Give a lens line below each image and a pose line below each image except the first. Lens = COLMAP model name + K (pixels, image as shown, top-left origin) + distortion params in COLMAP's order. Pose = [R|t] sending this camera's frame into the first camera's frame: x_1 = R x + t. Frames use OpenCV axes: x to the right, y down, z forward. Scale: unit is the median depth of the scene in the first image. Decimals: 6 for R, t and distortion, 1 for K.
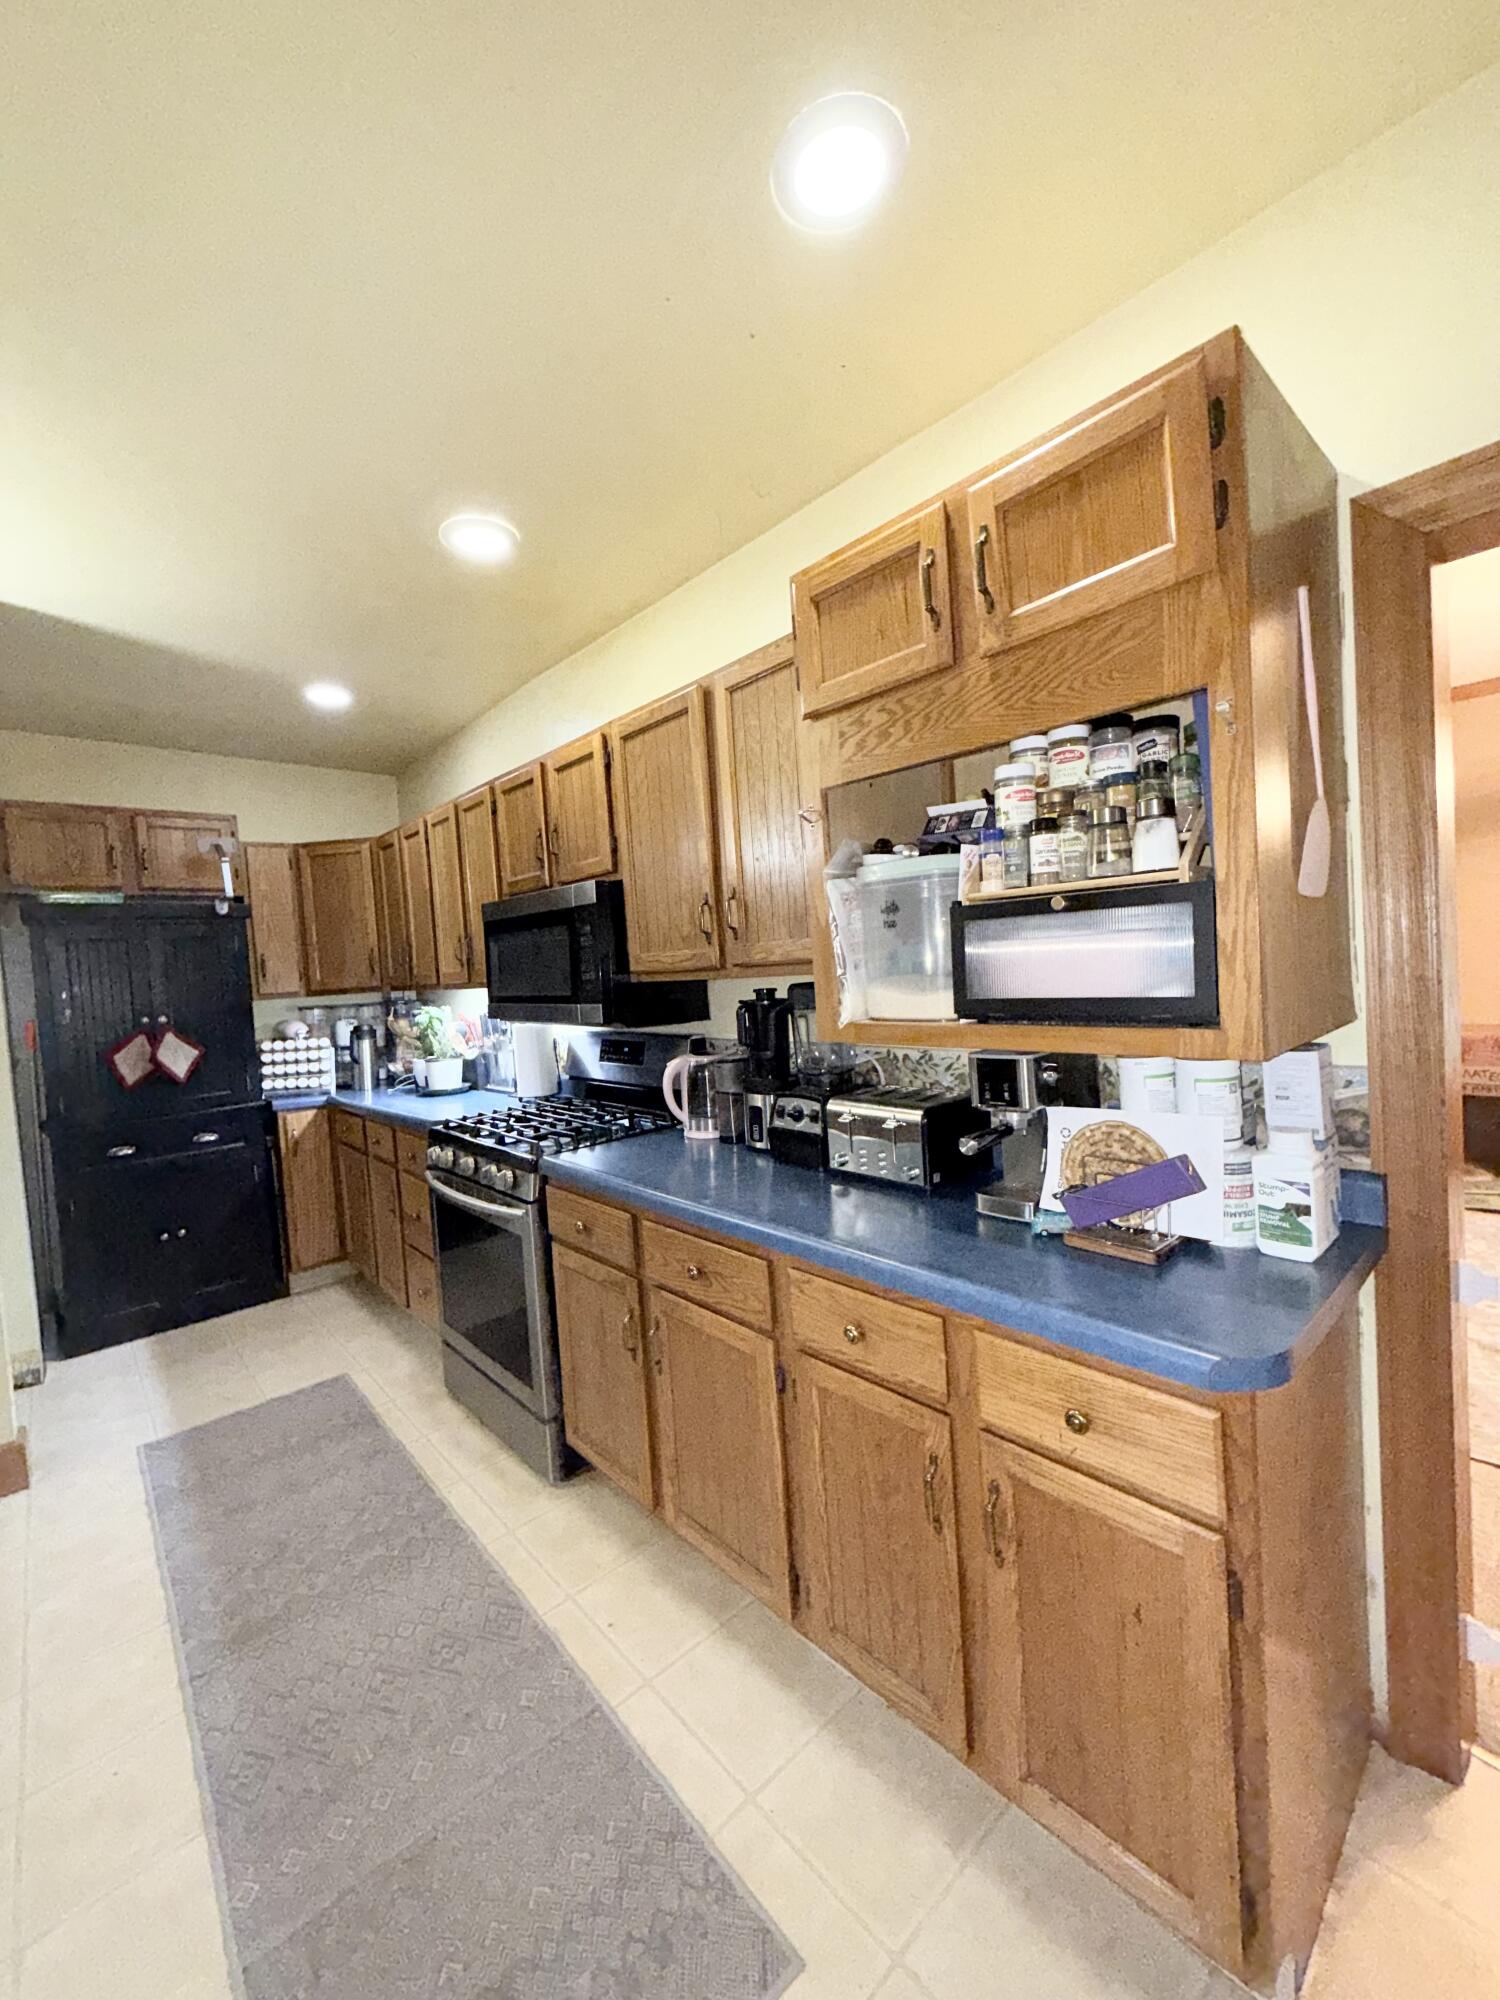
lens RADIAL K [[799.1, 0, 753.4], [0, 799.1, 995.9], [0, 0, 1]] dist [0.001586, 0.000315]
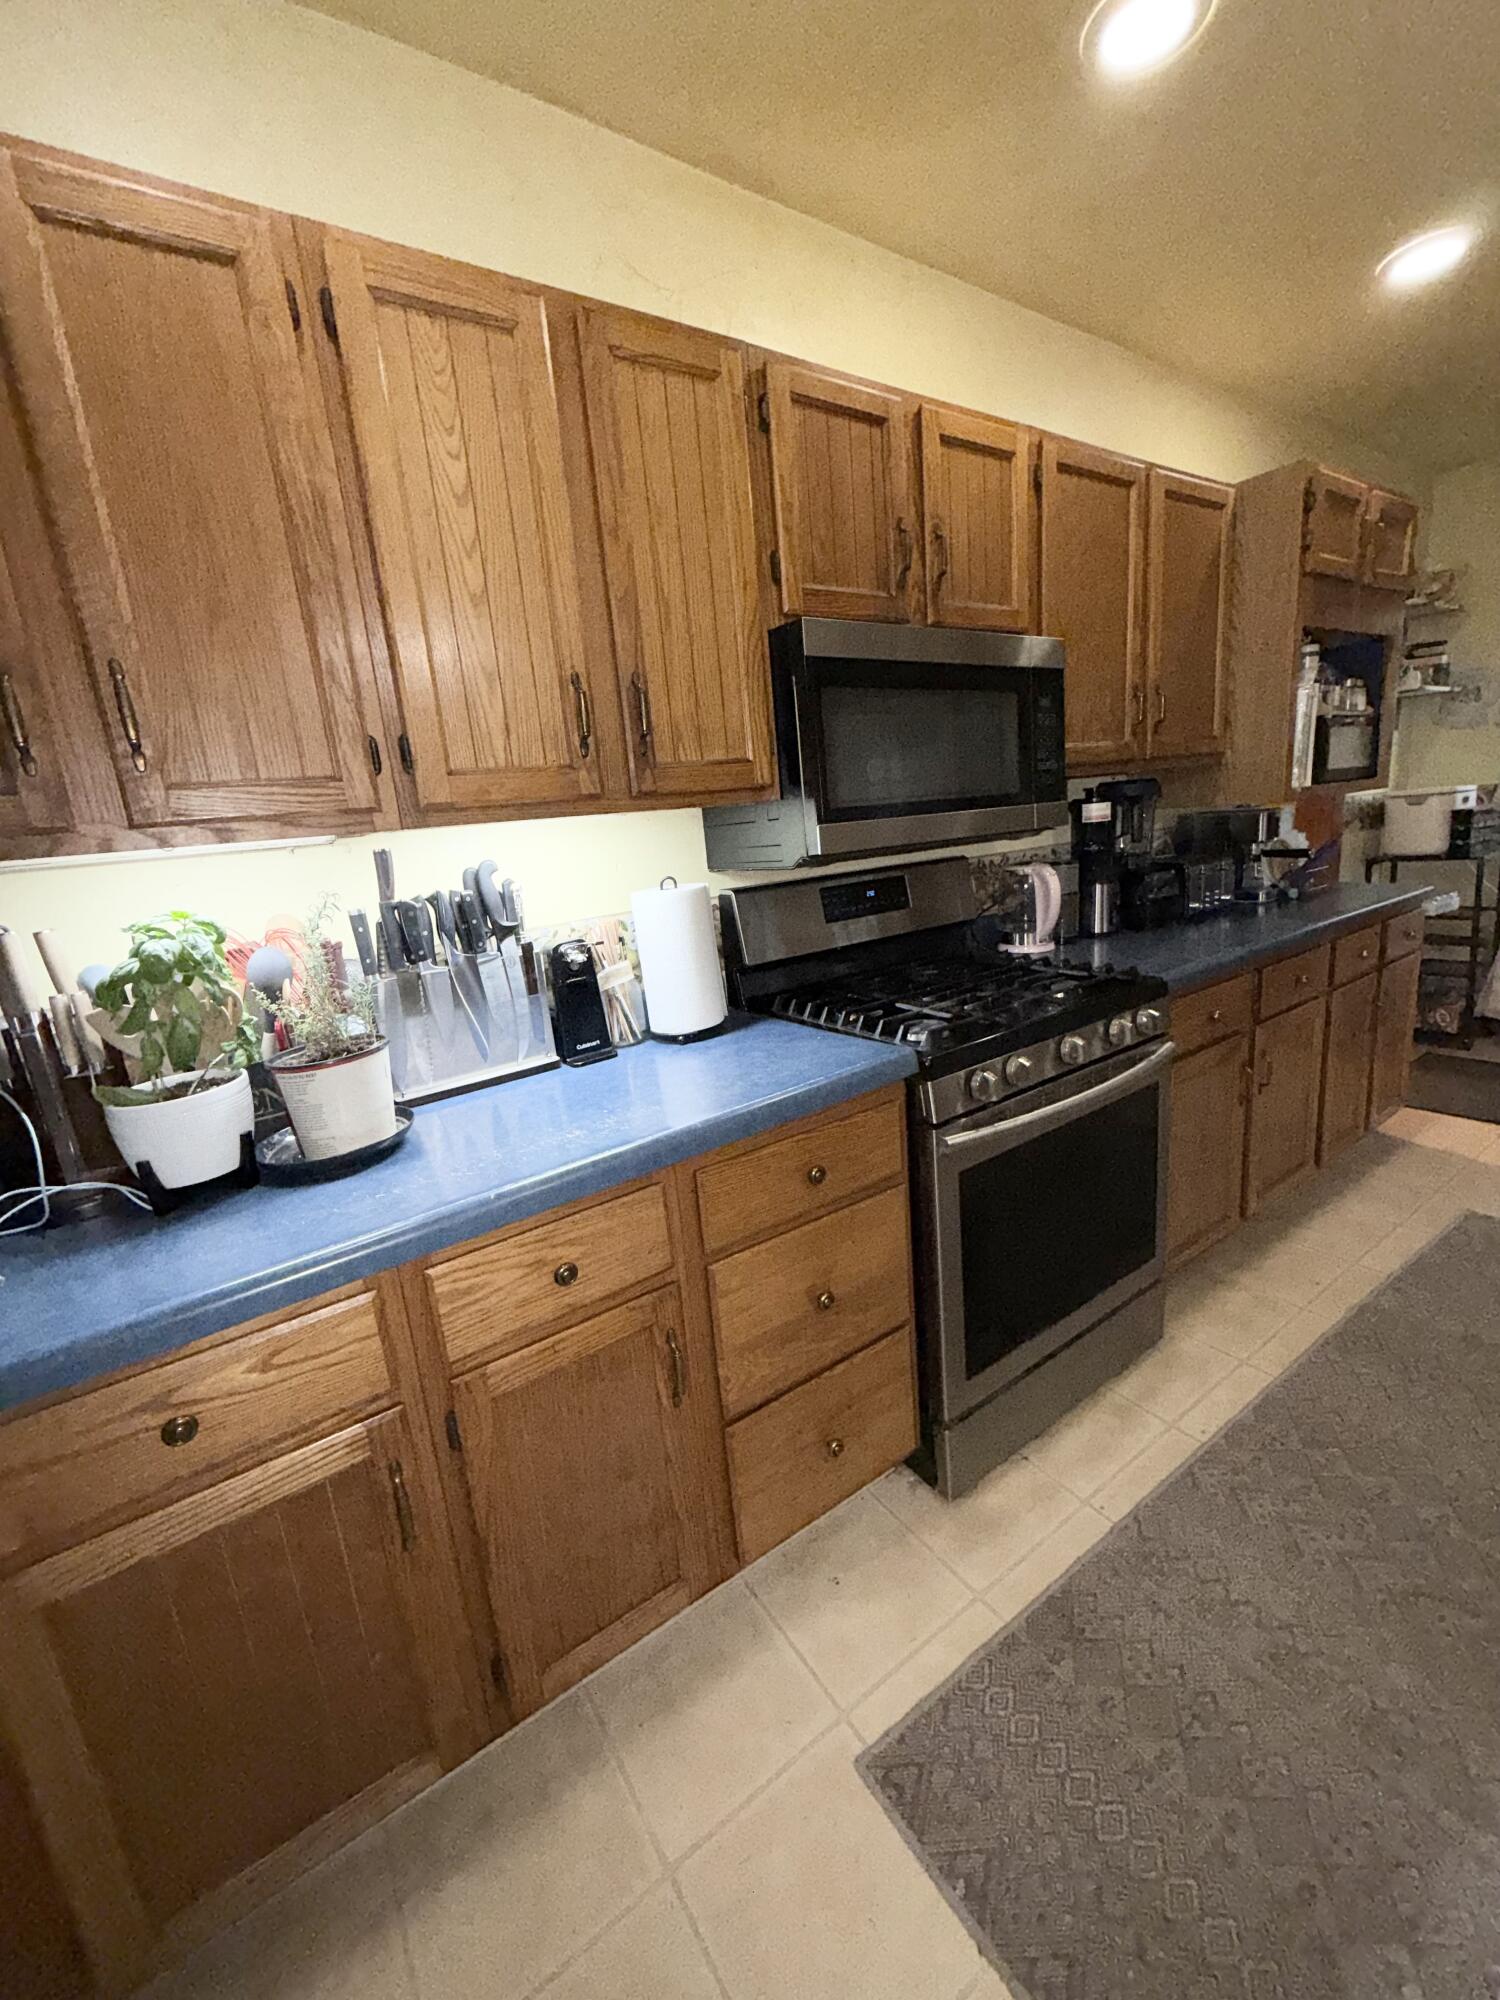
lens RADIAL K [[799.1, 0, 750.0], [0, 799.1, 993.0], [0, 0, 1]] dist [0.001586, 0.000315]
pose [[0.144964, -0.171679, 0.974429, -1.140779], [0.127810, 0.979830, 0.153616, 0.039501], [-0.981147, 0.102273, 0.163982, 1.286299]]
